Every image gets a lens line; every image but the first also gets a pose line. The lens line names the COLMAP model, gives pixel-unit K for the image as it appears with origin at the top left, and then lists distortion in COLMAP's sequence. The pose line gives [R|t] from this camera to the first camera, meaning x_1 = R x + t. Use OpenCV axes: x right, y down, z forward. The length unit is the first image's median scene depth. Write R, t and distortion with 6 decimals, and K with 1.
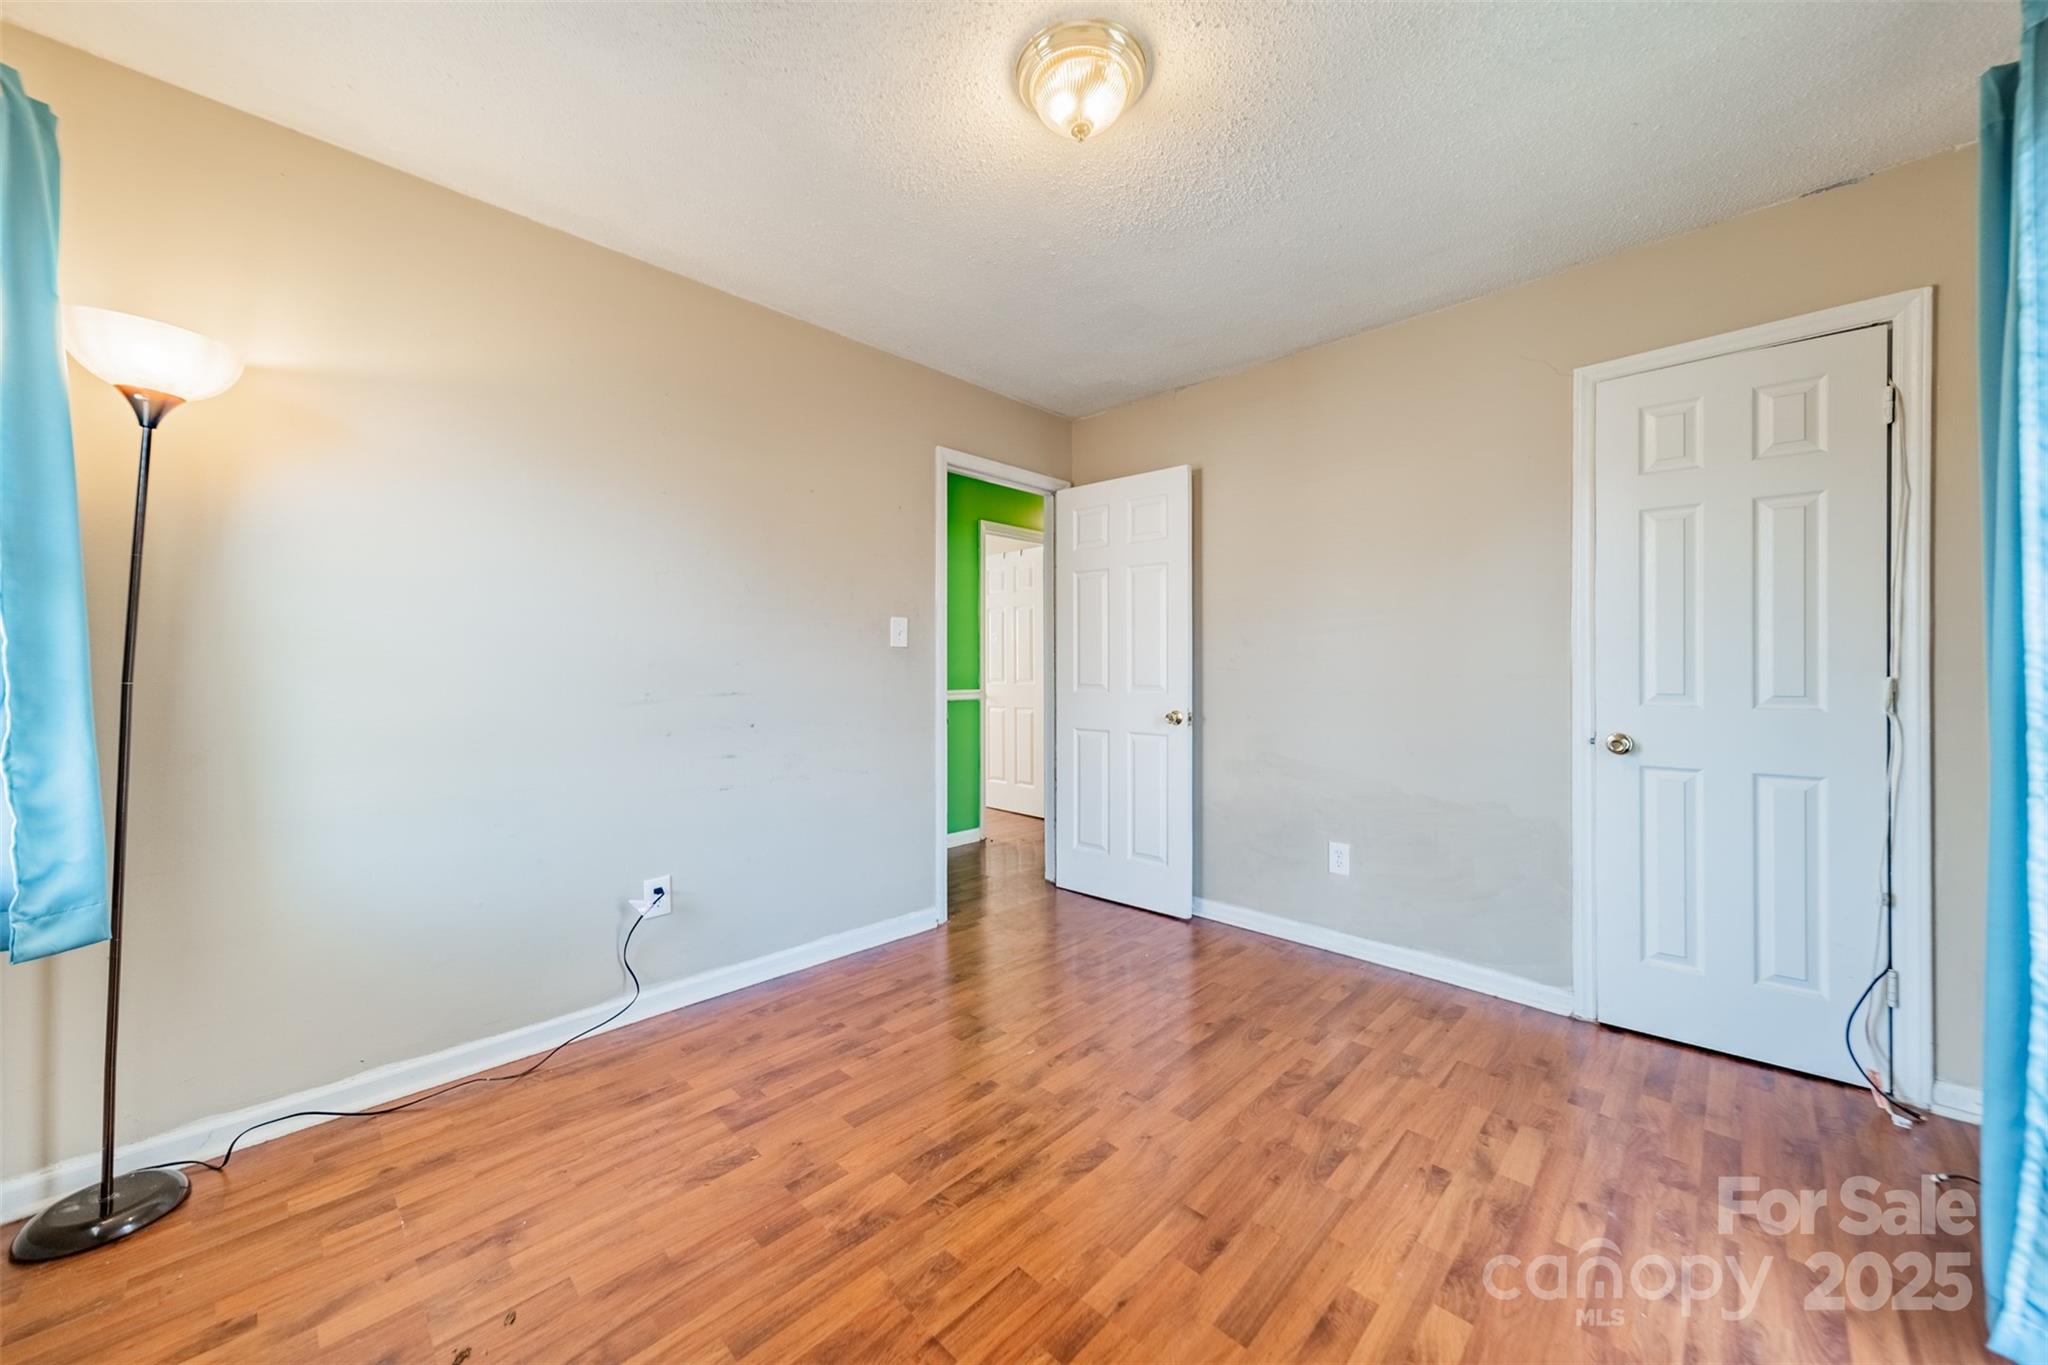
lens RADIAL K [[731.3, 0, 1034.2], [0, 731.3, 670.4], [0, 0, 1]] dist [0.000239, 0.000140]
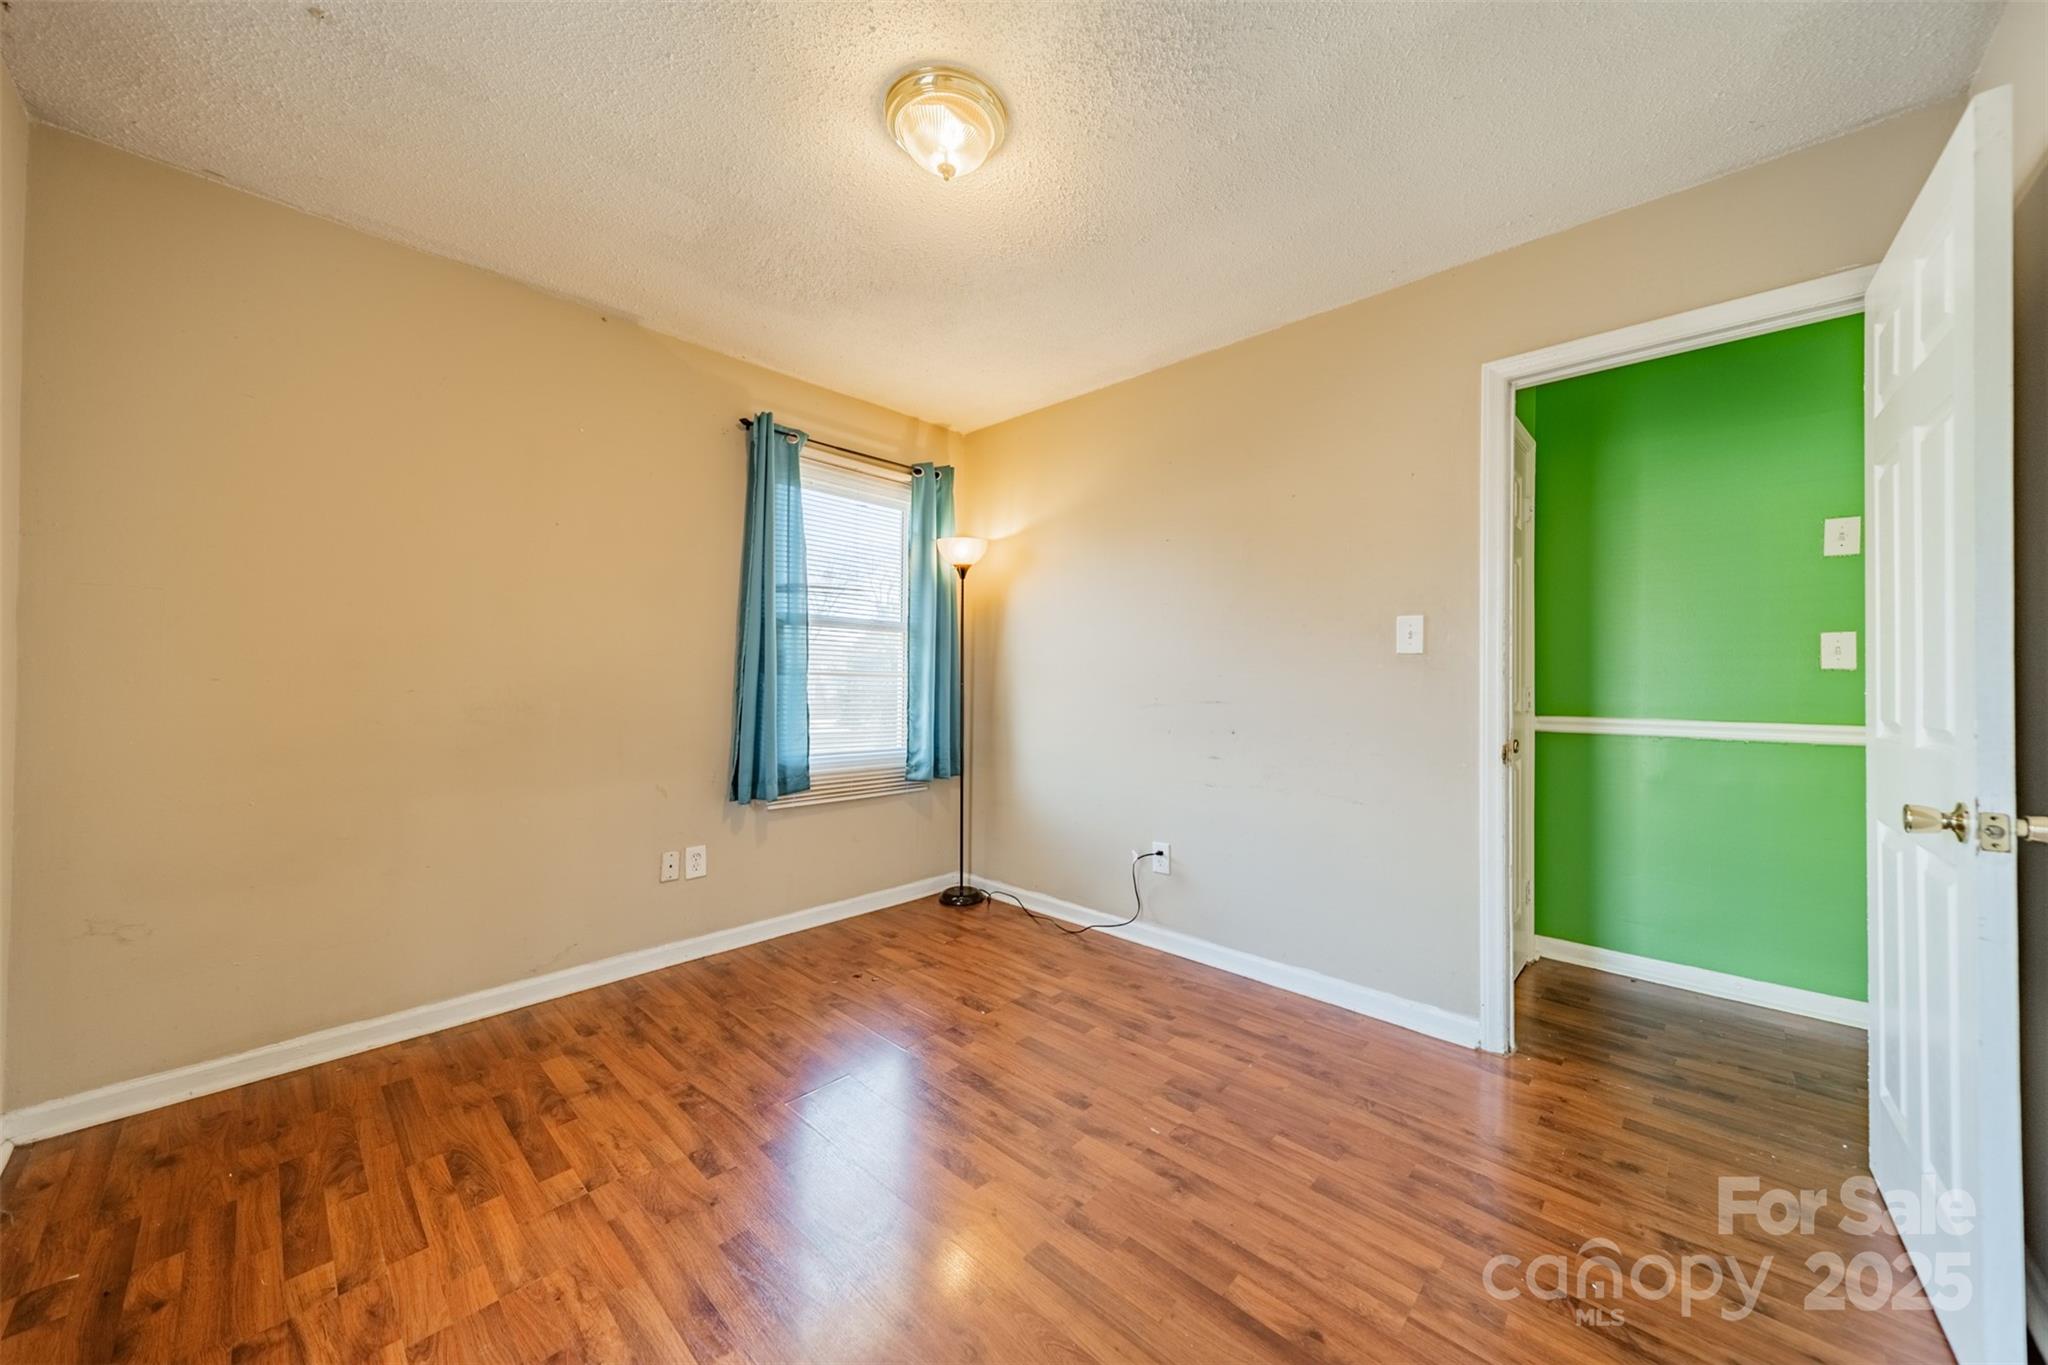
lens RADIAL K [[723.2, 0, 1029.1], [0, 723.2, 675.3], [0, 0, 1]] dist [-0.000216, 0.000042]
pose [[0.009469, -0.005984, -0.999937, 0.863057], [-0.009780, 0.999934, -0.006076, 0.000466], [0.999907, 0.009837, 0.009410, 0.867756]]
